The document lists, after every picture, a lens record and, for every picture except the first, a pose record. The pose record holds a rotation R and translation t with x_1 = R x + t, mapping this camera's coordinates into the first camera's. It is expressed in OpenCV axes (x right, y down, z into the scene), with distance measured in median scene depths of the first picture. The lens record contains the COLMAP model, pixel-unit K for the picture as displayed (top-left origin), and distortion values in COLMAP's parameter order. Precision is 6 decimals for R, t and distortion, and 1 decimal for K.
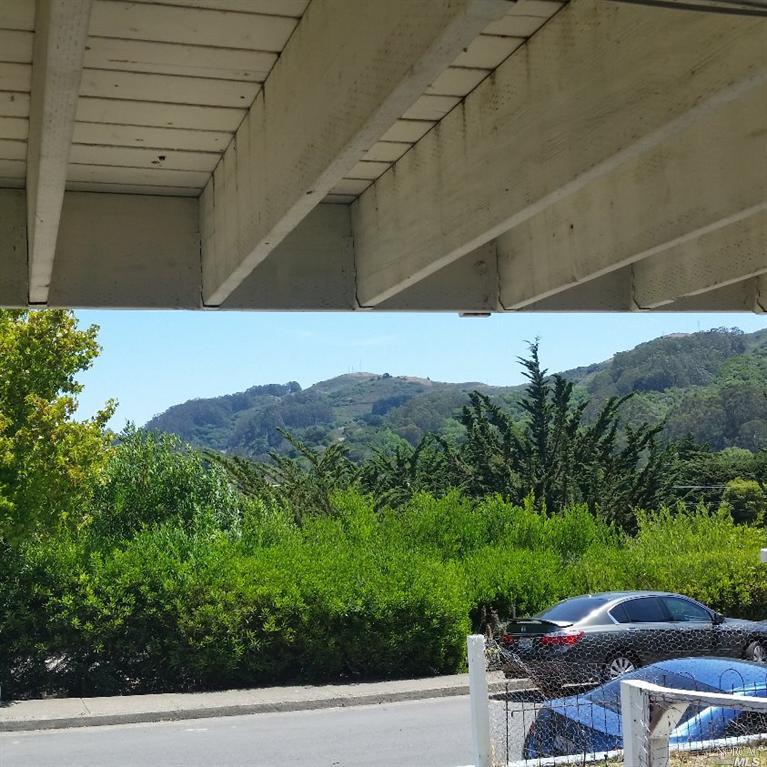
lens RADIAL K [[1193.7, 0, 383.5], [0, 1193.7, 383.5], [0, 0, 1]] dist [0.130604, -0.006496]
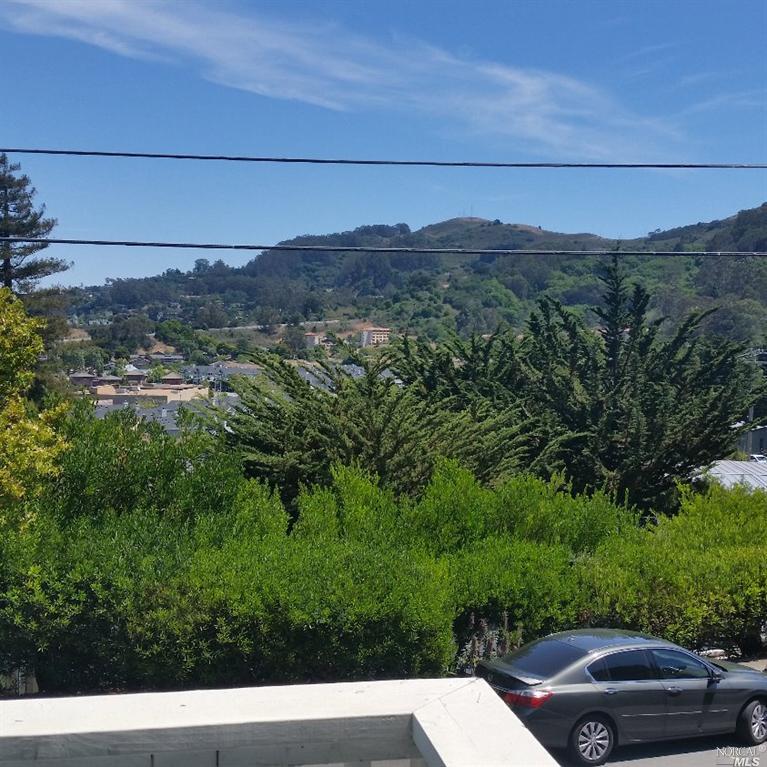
lens RADIAL K [[1169.0, 0, 383.5], [0, 1169.0, 383.5], [0, 0, 1]] dist [0.137144, -0.165800]
pose [[0.992544, 0.069121, -0.100391, 0.048309], [-0.052964, 0.986411, 0.155525, -0.064134], [0.109777, -0.149048, 0.982717, 0.066269]]
